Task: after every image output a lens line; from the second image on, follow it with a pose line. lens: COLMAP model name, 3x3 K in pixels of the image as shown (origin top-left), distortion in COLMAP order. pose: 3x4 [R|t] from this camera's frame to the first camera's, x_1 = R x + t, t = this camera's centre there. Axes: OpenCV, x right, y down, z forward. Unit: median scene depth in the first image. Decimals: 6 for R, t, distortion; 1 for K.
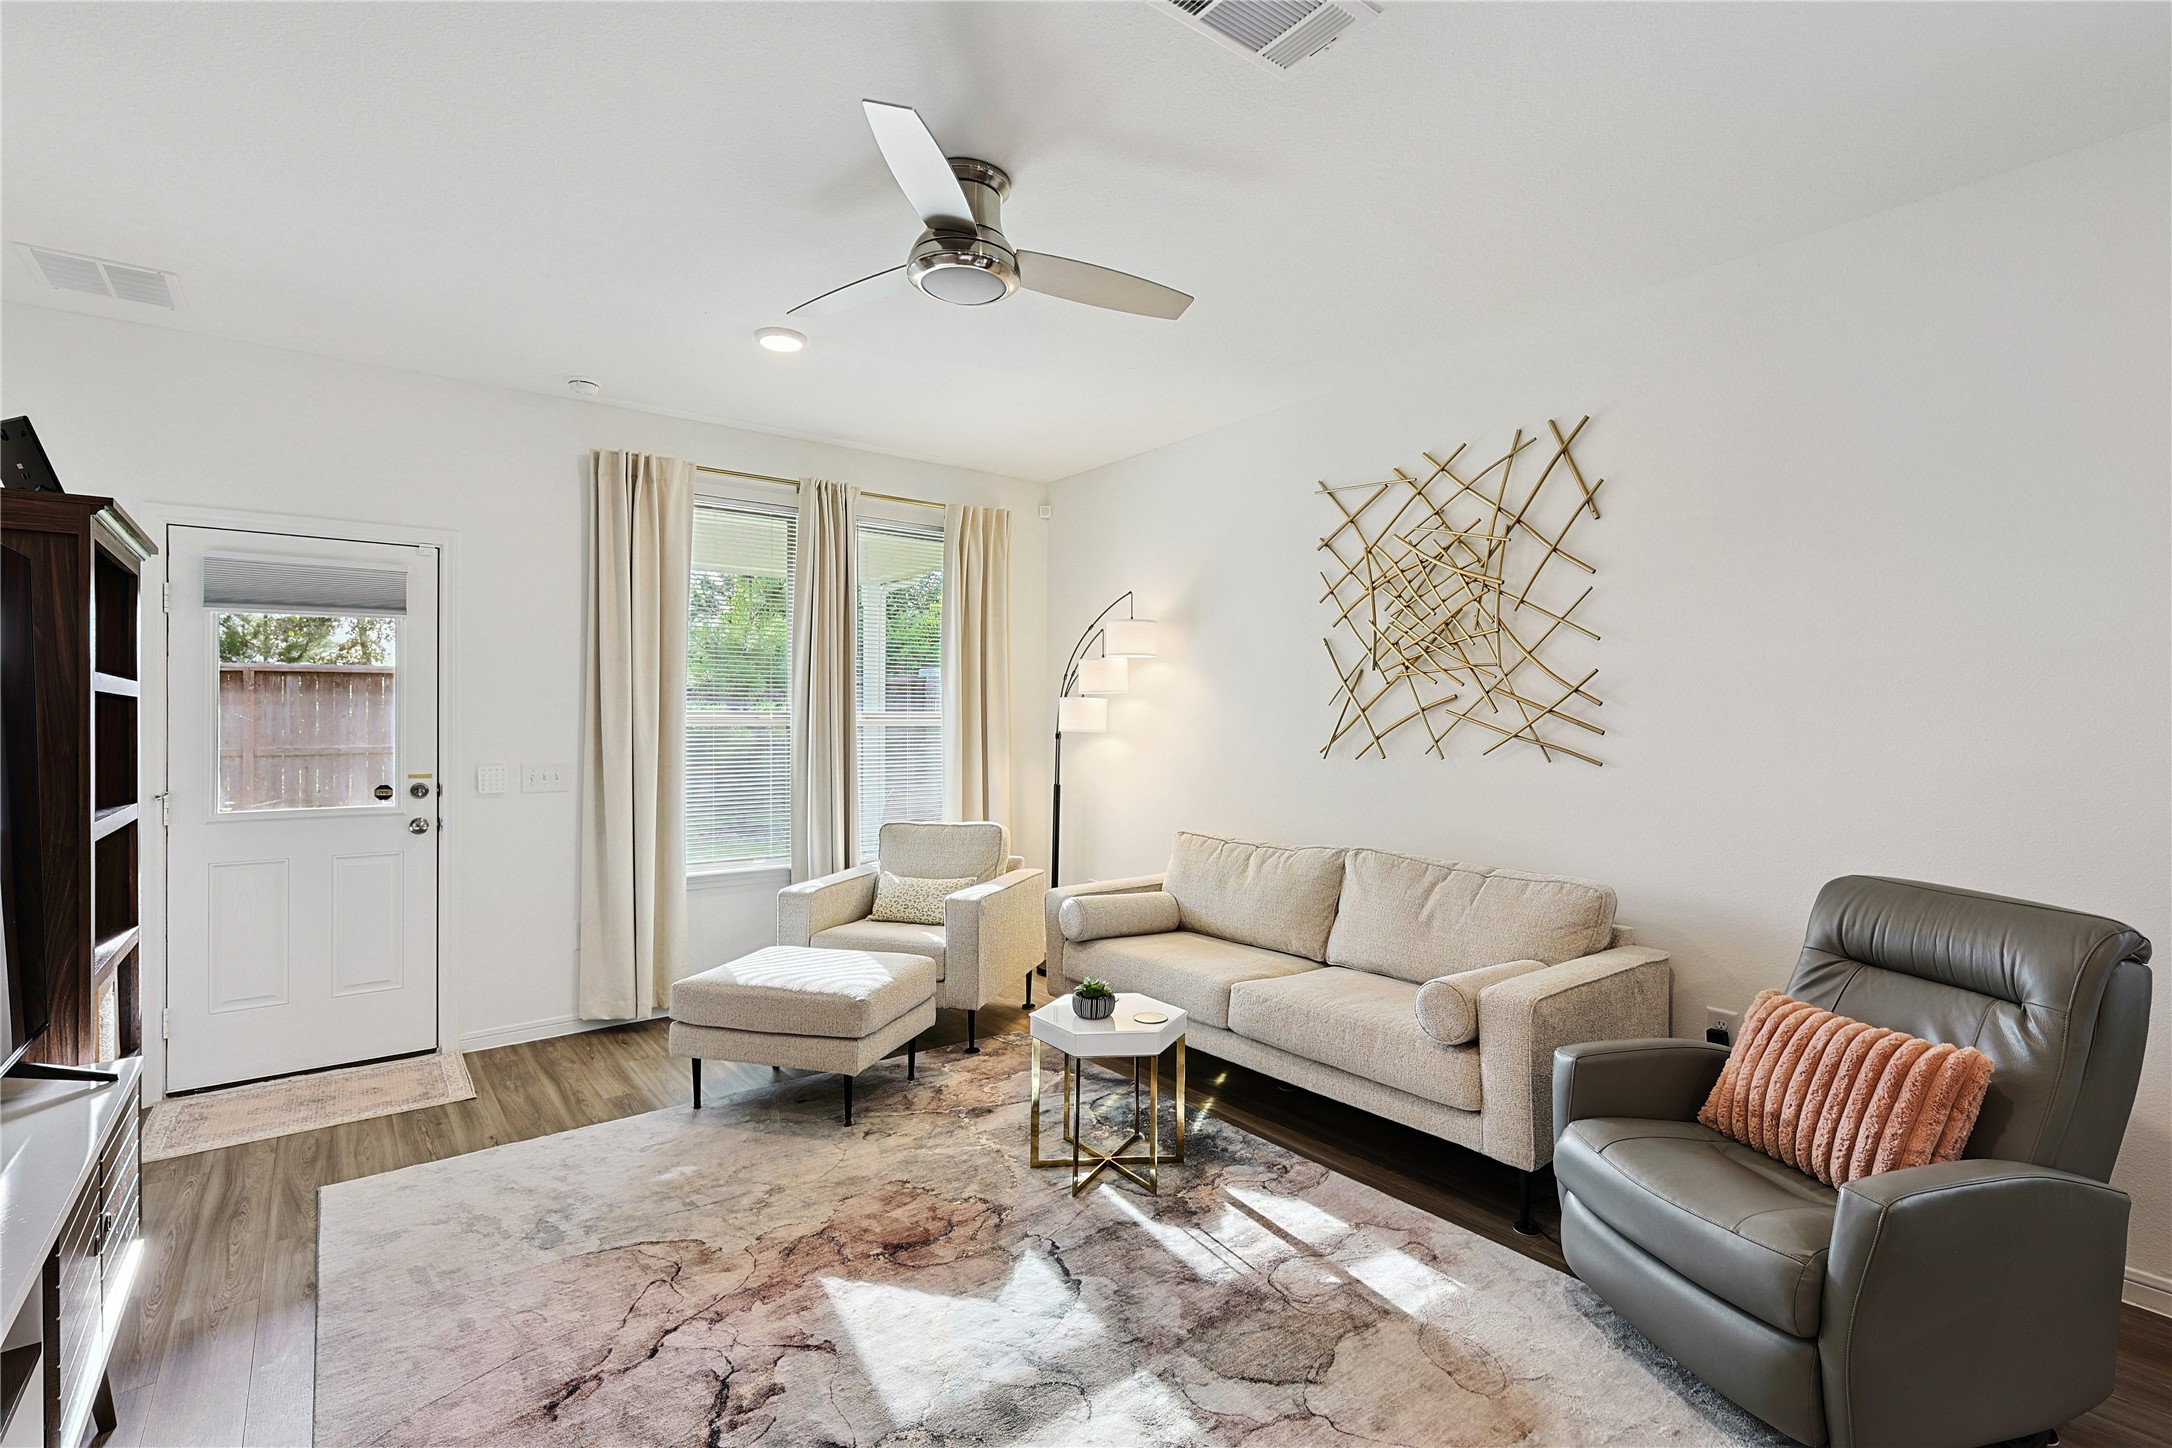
lens RADIAL K [[1005.9, 0, 1095.7], [0, 1005.9, 714.9], [0, 0, 1]] dist [-0.000197, 0.000536]
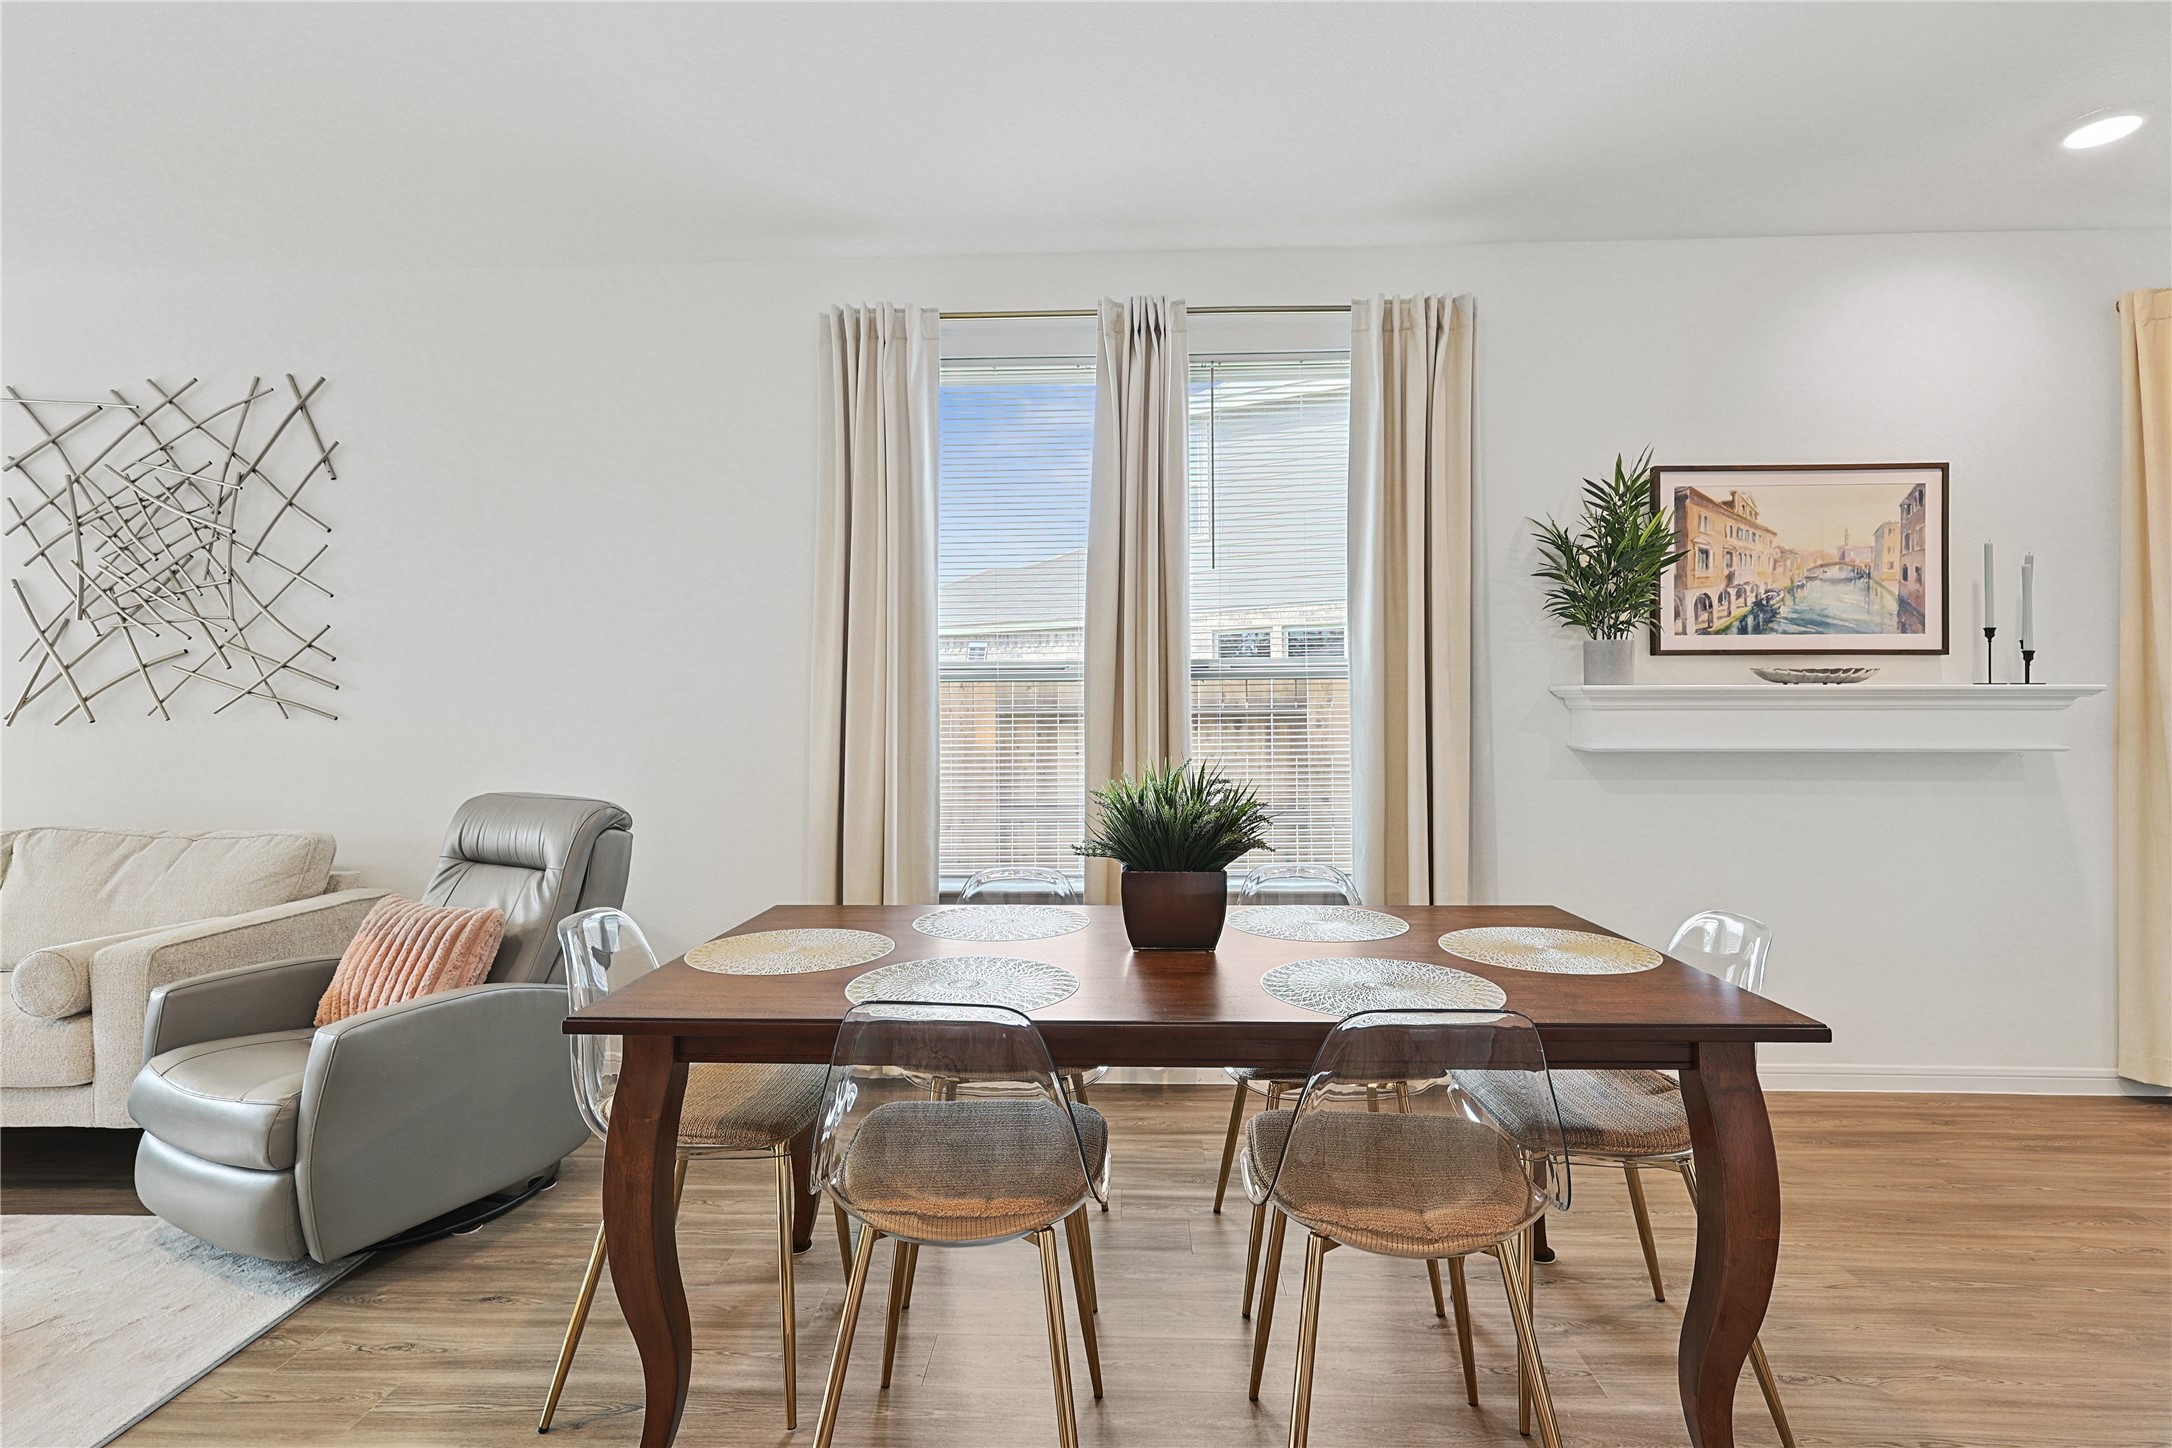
lens RADIAL K [[1005.9, 0, 1086.2], [0, 1005.9, 698.0], [0, 0, 1]] dist [-0.000197, 0.000536]
pose [[0.640160, 0.004095, 0.768231, 0.189665], [0.005497, 0.999936, -0.009911, 0.039910], [-0.768222, 0.010567, 0.640096, -0.229205]]
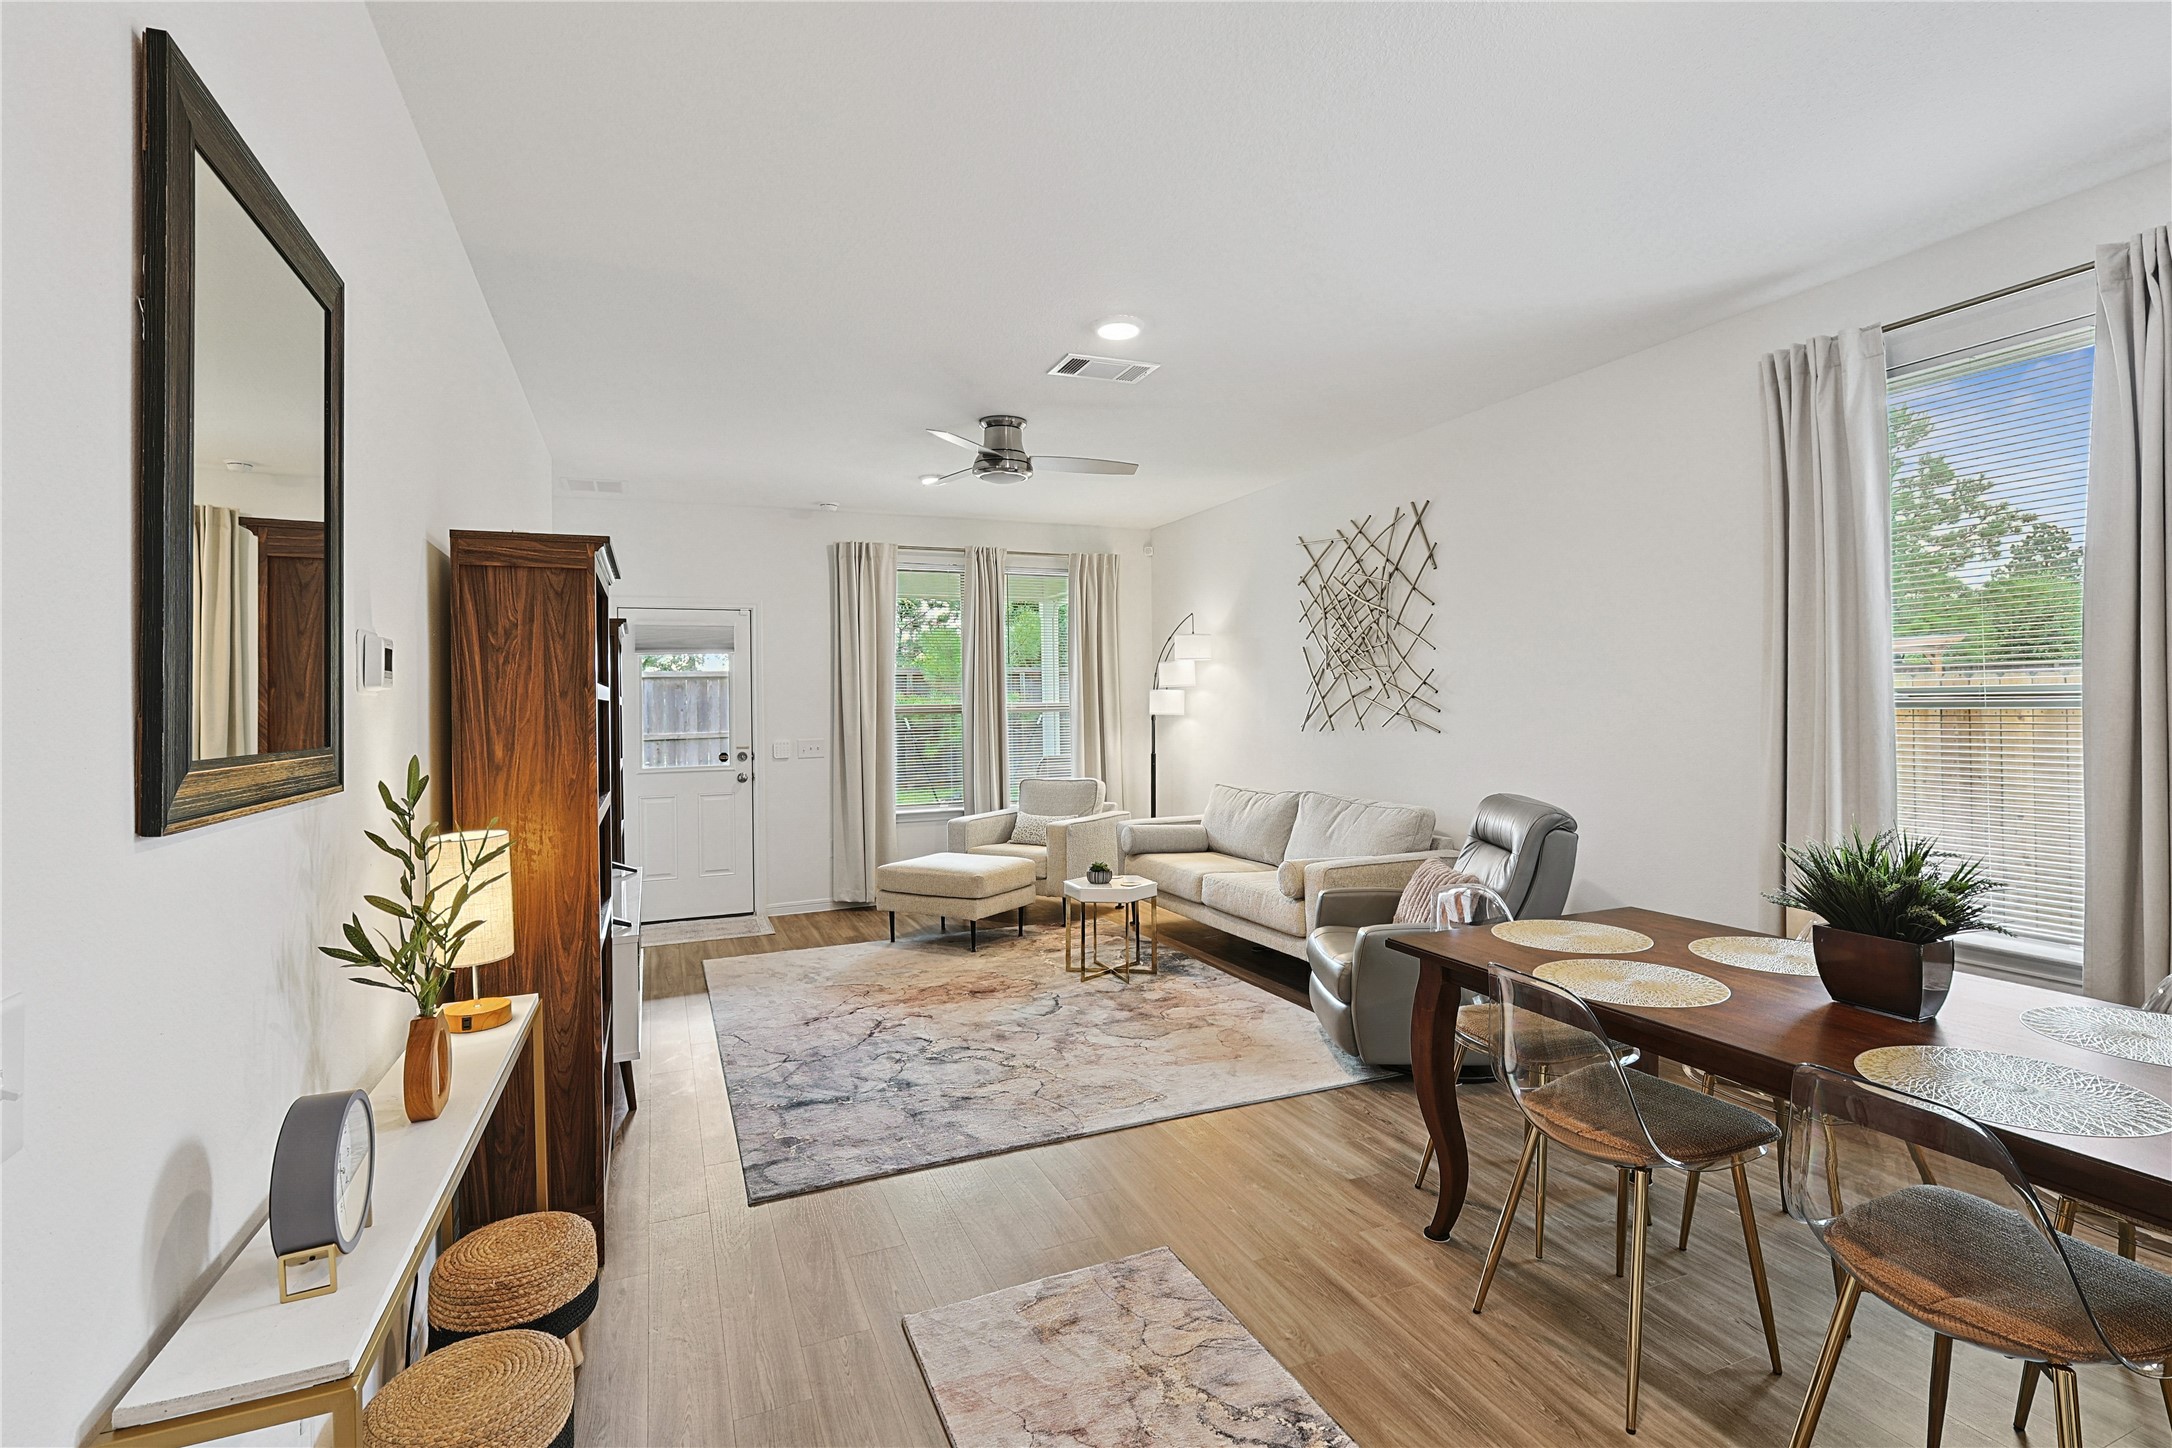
lens RADIAL K [[1005.9, 0, 1096.0], [0, 1005.9, 697.7], [0, 0, 1]] dist [-0.000197, 0.000536]
pose [[0.970545, -0.019952, -0.240092, 0.340099], [0.019583, 0.999801, -0.003926, -0.005461], [0.240122, -0.000891, 0.970742, -0.543713]]
